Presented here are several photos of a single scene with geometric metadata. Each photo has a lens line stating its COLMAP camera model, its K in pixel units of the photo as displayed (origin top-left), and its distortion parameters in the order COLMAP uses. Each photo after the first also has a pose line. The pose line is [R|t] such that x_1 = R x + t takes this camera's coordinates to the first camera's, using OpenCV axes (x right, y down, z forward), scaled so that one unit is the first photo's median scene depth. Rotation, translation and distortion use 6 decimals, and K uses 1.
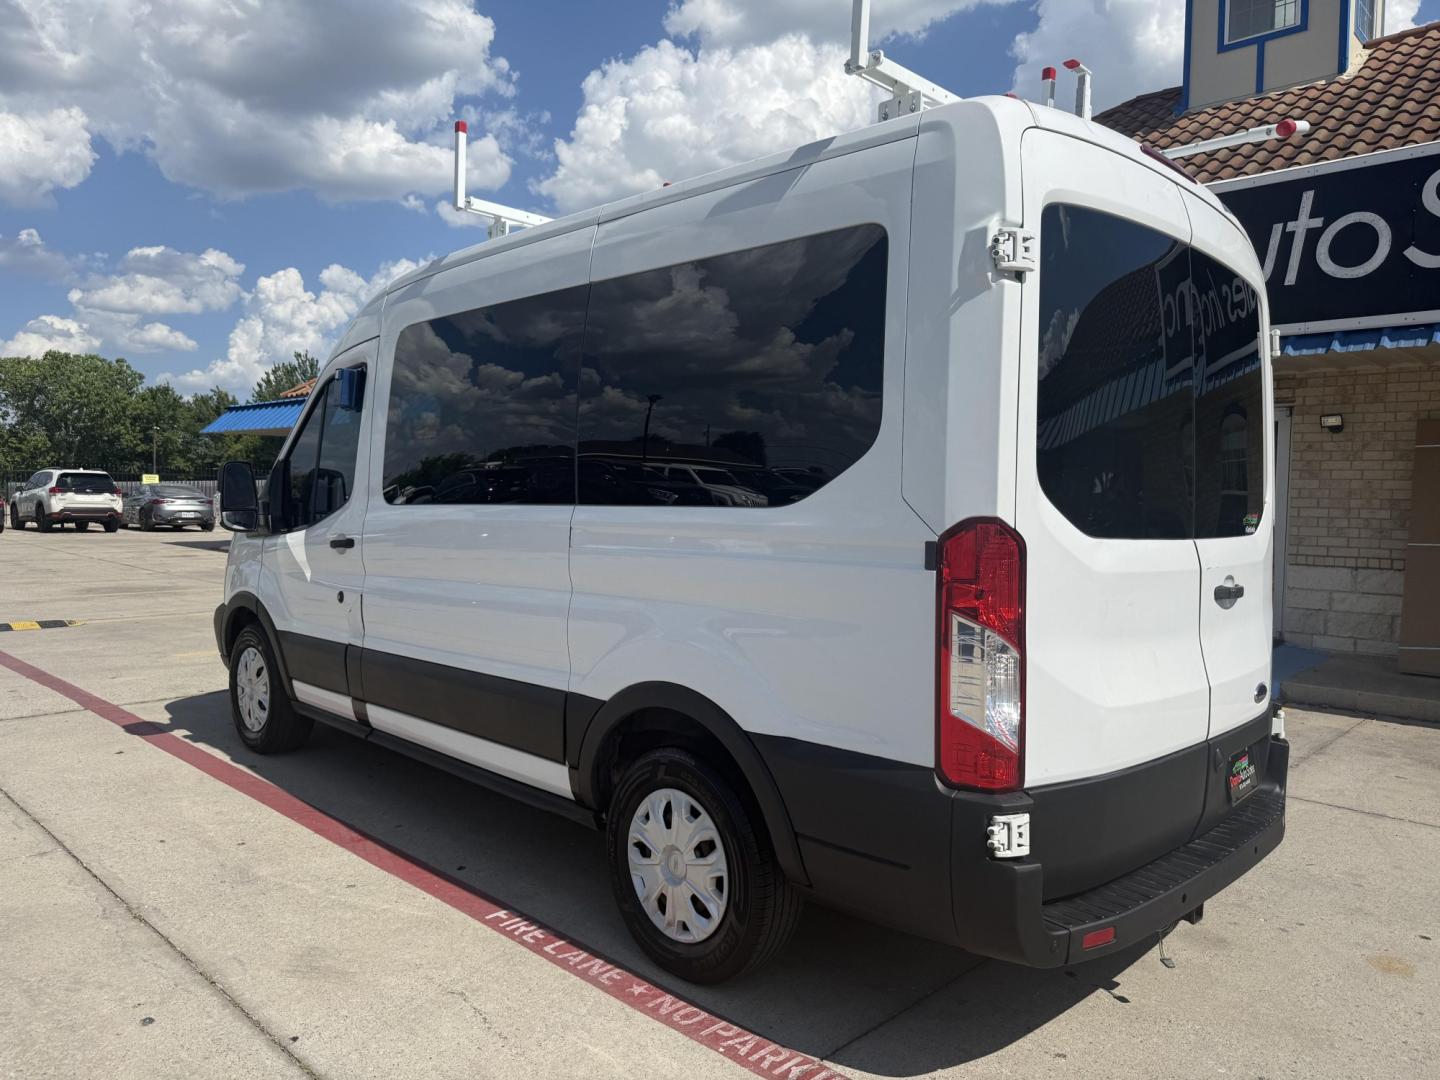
lens RADIAL K [[1023.4, 0, 748.9], [0, 1023.4, 538.6], [0, 0, 1]] dist [0.109425, -0.193007]
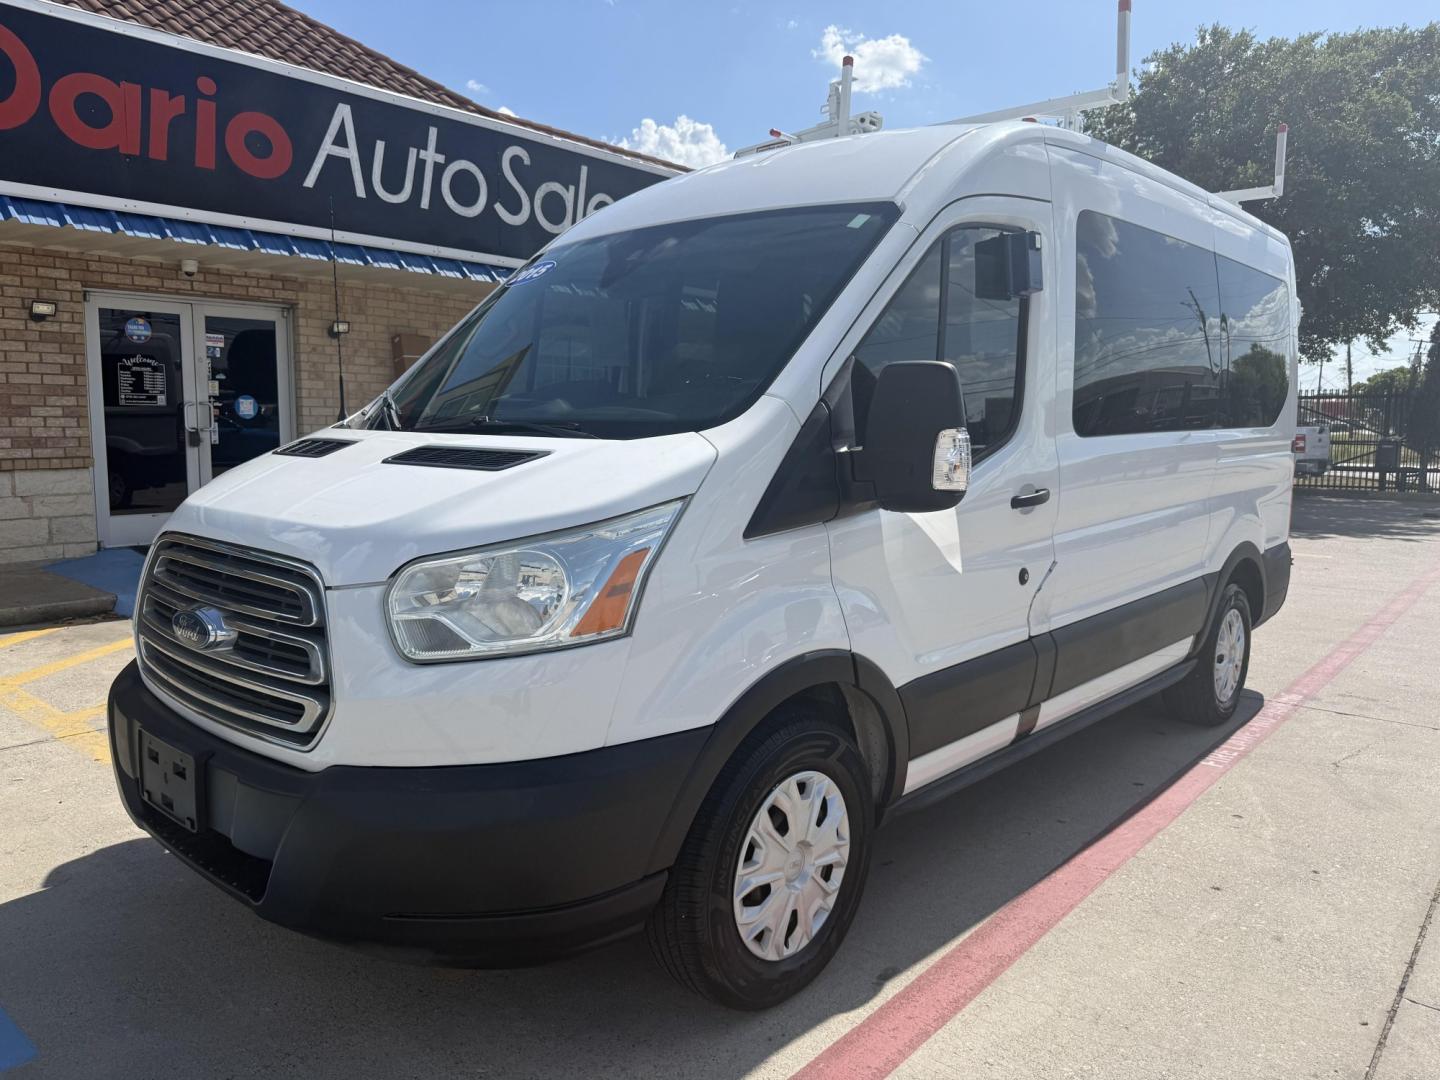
lens RADIAL K [[994.5, 0, 720.0], [0, 994.5, 540.0], [0, 0, 1]] dist [0.071478, -0.080709]
pose [[-0.034421, -0.145134, 0.988813, -1.343338], [0.023629, 0.989005, 0.145984, -0.090299], [-0.999128, 0.028390, -0.030613, 1.578919]]
